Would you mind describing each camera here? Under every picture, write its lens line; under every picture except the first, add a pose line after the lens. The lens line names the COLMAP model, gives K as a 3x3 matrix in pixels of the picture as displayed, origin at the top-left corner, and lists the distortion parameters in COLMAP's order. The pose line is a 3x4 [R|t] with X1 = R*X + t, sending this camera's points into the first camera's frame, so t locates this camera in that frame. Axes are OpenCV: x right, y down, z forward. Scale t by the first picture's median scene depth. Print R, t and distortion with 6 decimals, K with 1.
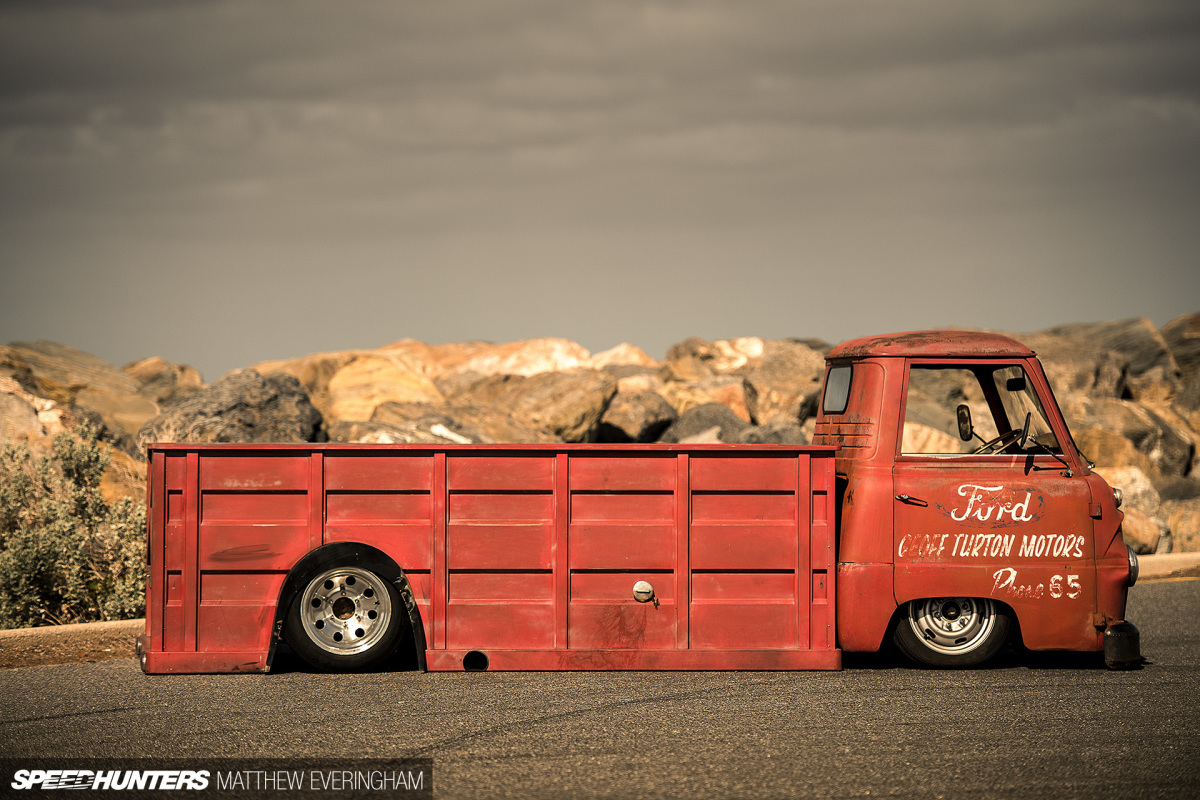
lens RADIAL K [[5080.1, 0, 600.0], [0, 5080.1, 400.0], [0, 0, 1]] dist [0.975714, 1.370089]
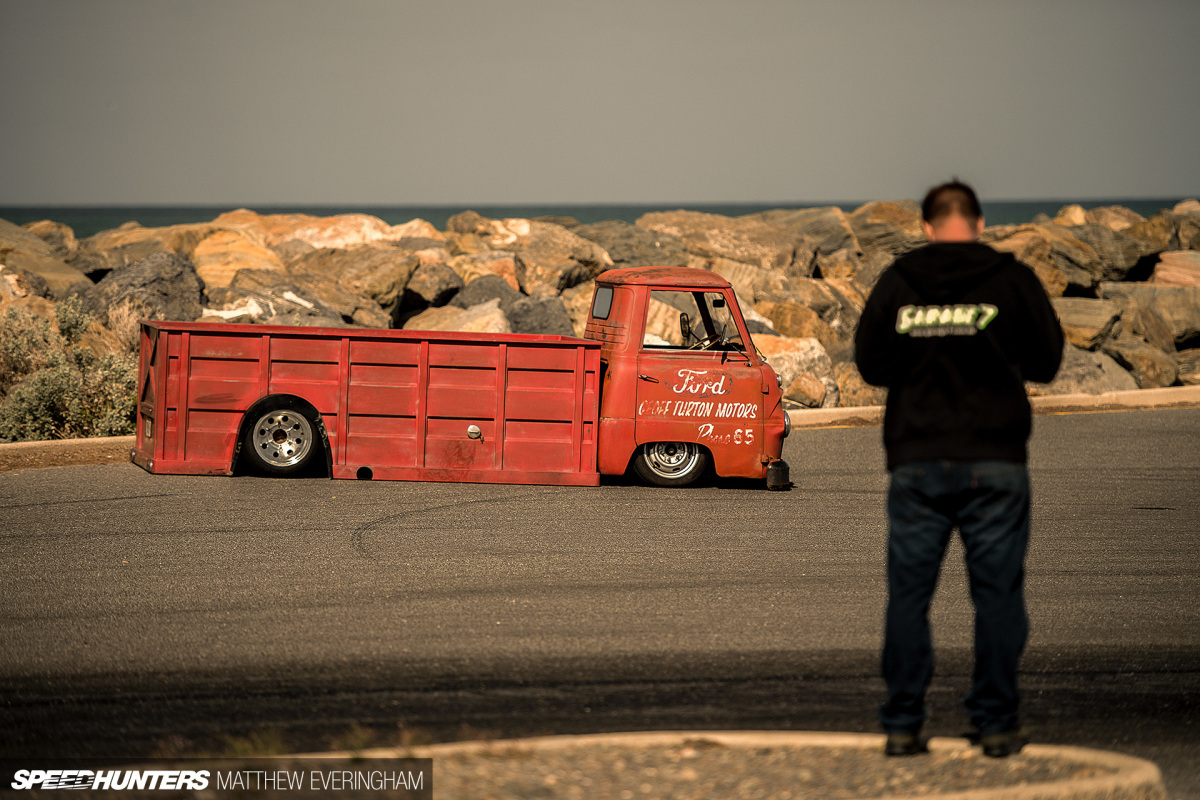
lens RADIAL K [[5487.2, 0, 600.0], [0, 5487.2, 400.0], [0, 0, 1]] dist [1.101359, 2.893735]
pose [[0.997891, 0.033646, 0.055505, -0.038828], [-0.035703, 0.998695, 0.036507, -0.028881], [-0.054204, -0.038412, 0.997791, -0.560272]]
